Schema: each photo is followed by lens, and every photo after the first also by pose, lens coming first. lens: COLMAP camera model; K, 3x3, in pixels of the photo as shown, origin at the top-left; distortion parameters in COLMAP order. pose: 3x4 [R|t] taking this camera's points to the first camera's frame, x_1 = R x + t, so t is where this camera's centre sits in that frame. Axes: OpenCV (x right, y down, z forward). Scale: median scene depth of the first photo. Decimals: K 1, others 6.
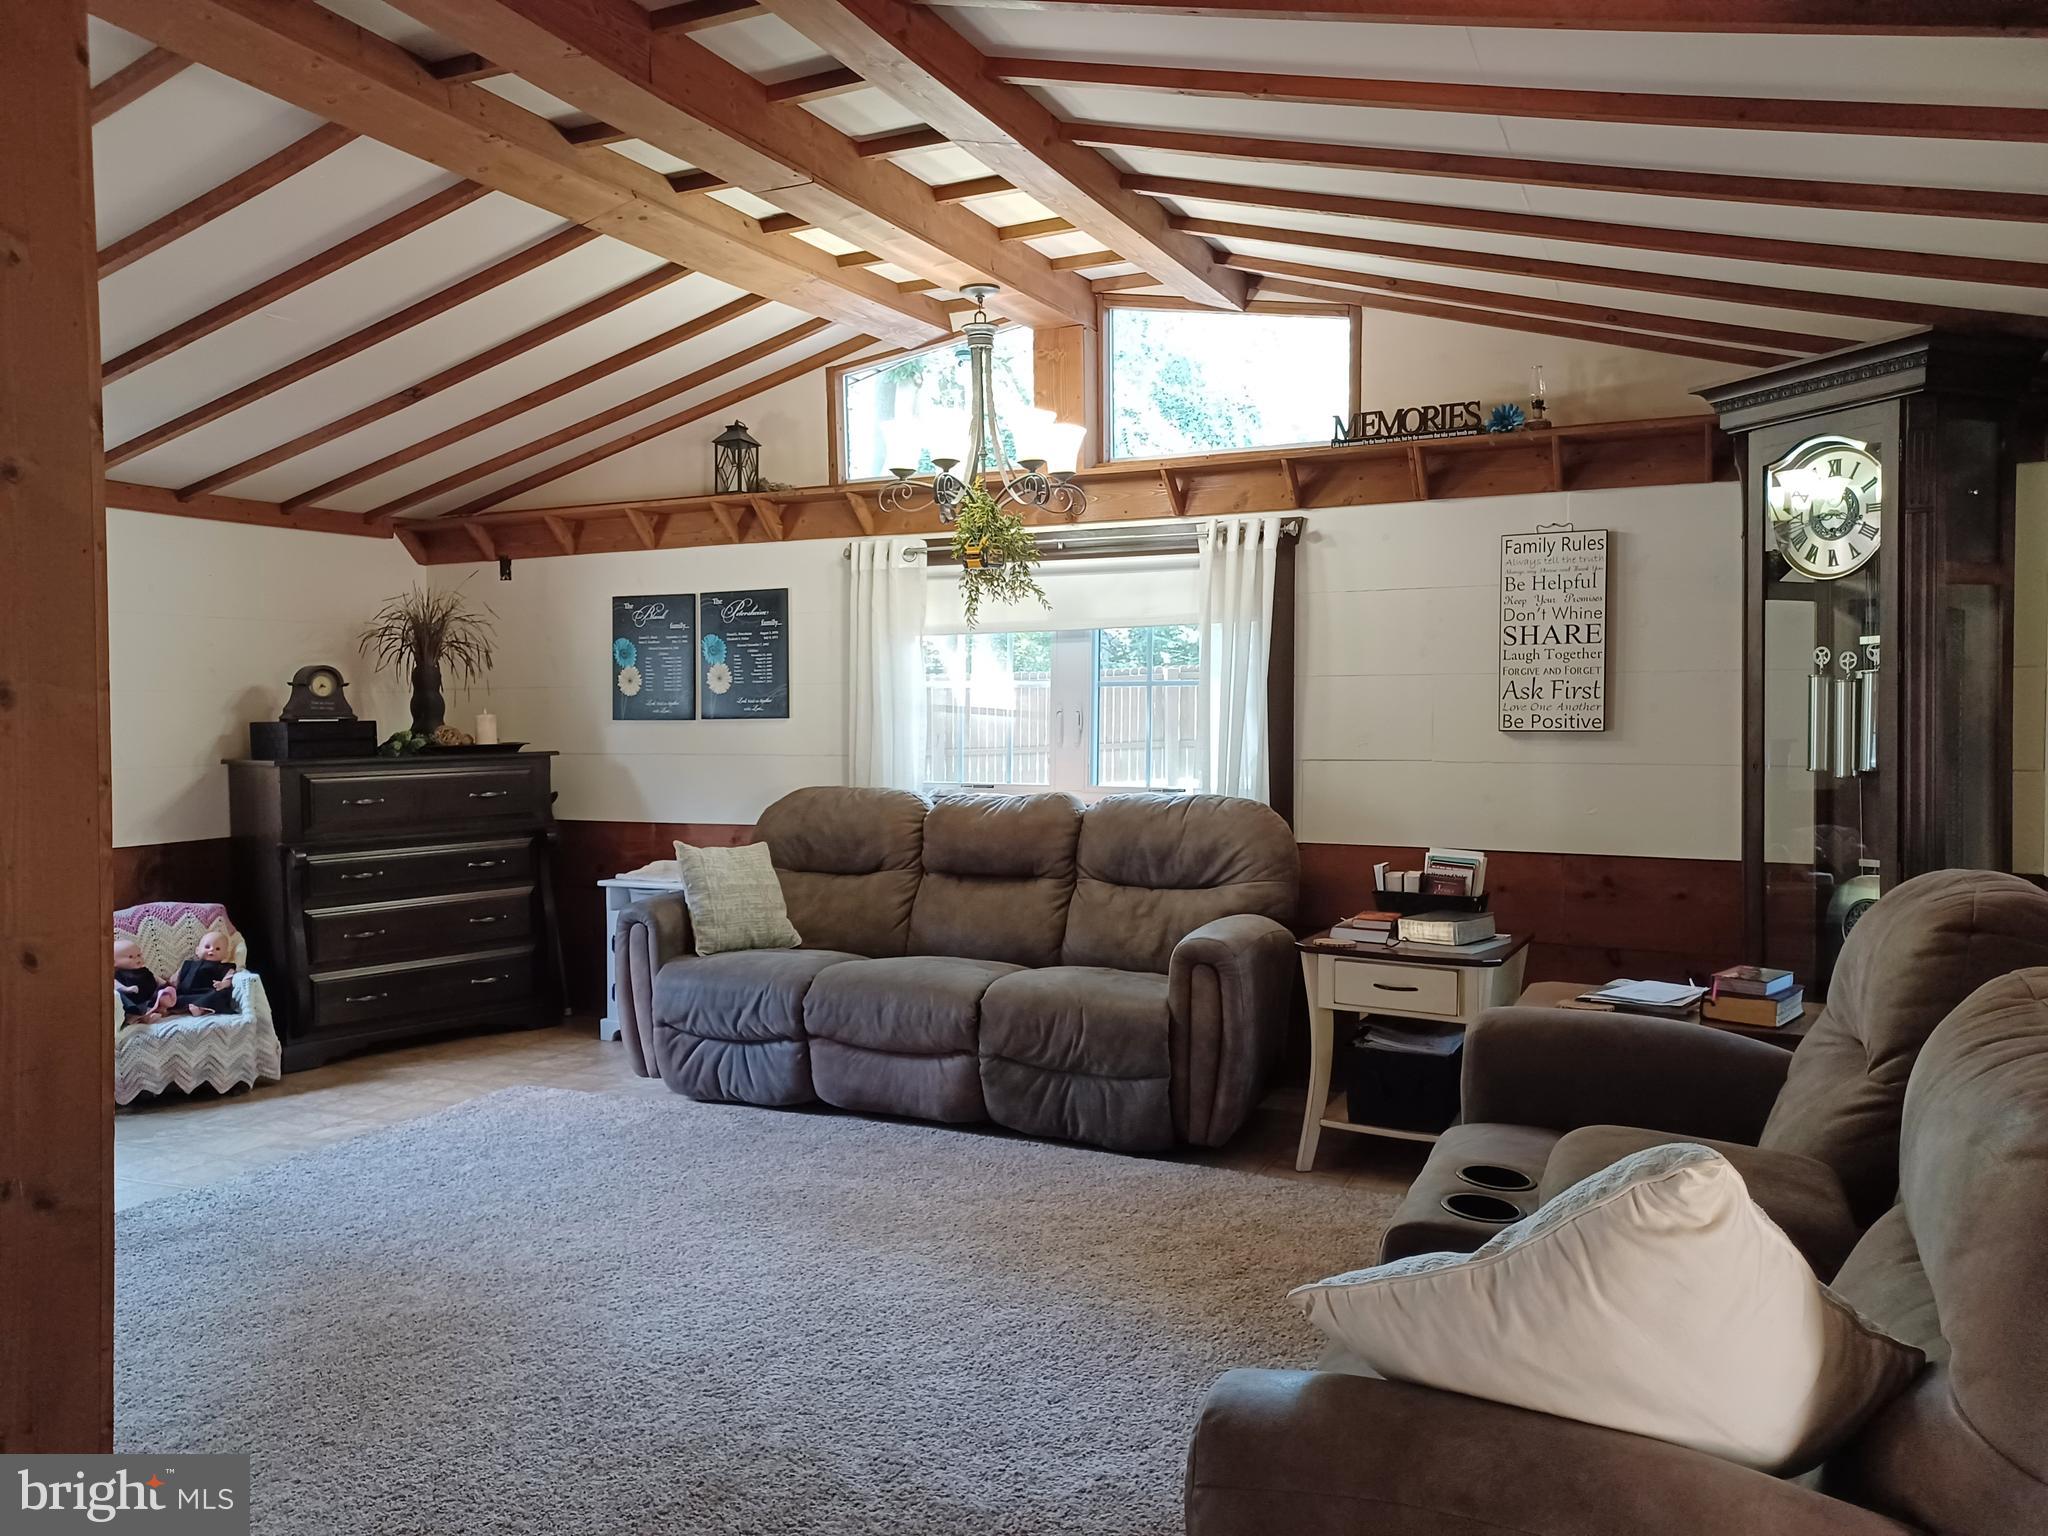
lens RADIAL K [[1483.9, 0, 1024.0], [0, 1483.9, 768.0], [0, 0, 1]] dist [0.001925, -0.000873]
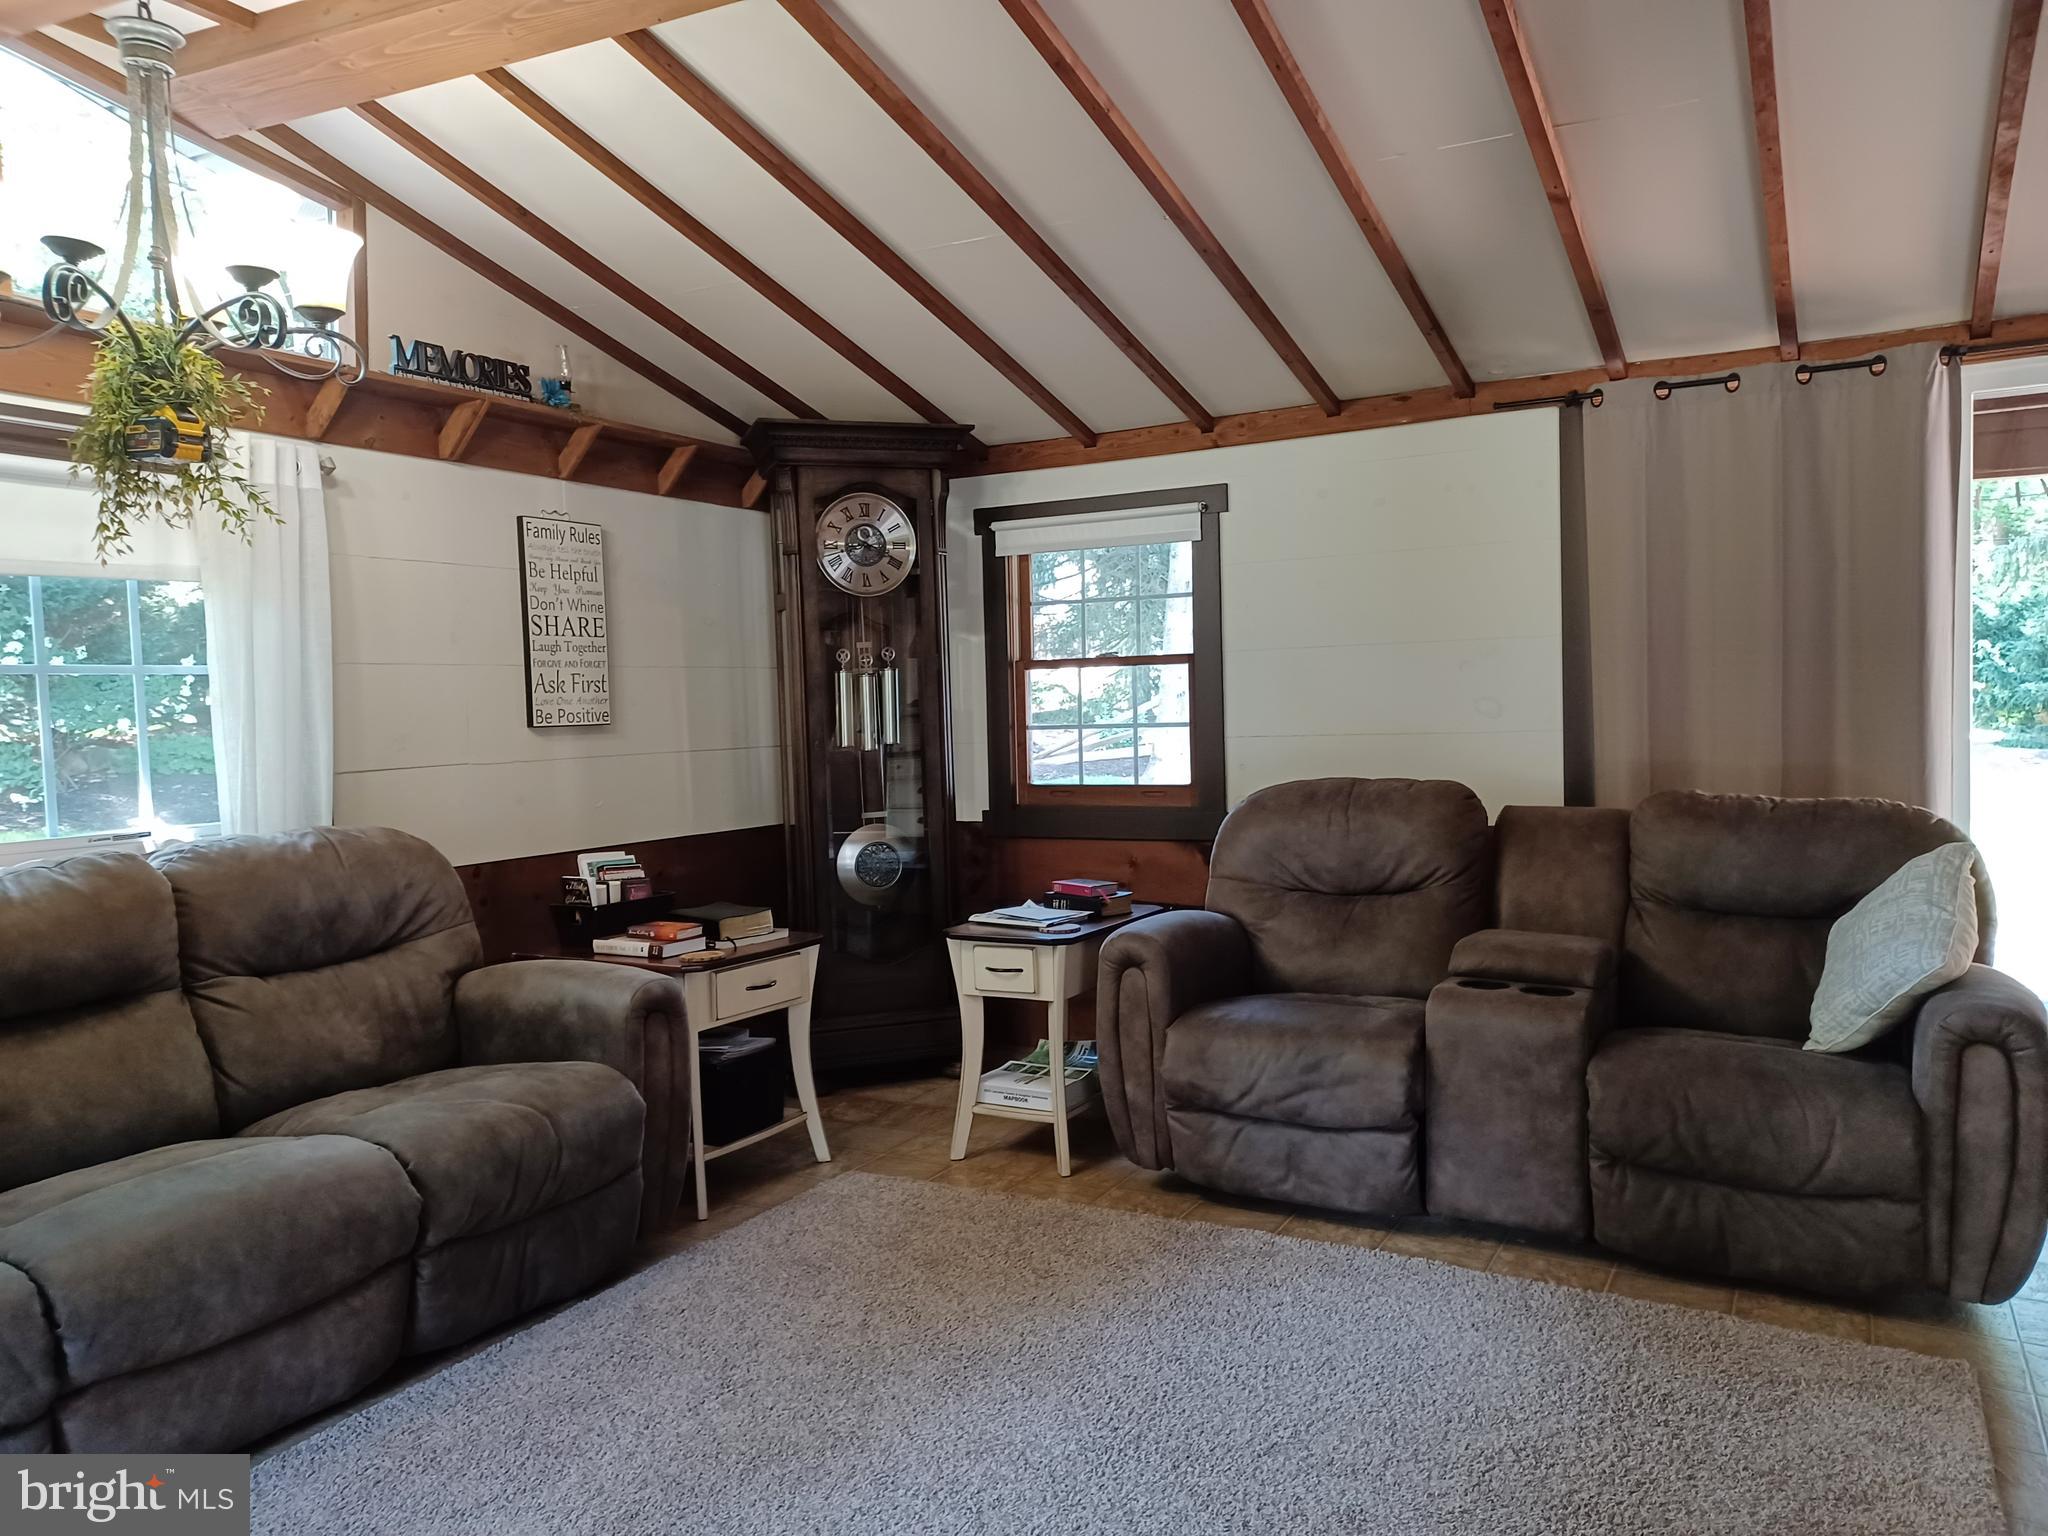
lens RADIAL K [[1483.9, 0, 1024.0], [0, 1483.9, 768.0], [0, 0, 1]] dist [0.001925, -0.000873]
pose [[0.038098, -0.045297, 0.998247, -0.599320], [0.060086, 0.997268, 0.042959, -0.021527], [-0.997466, 0.058344, 0.040715, 0.668057]]
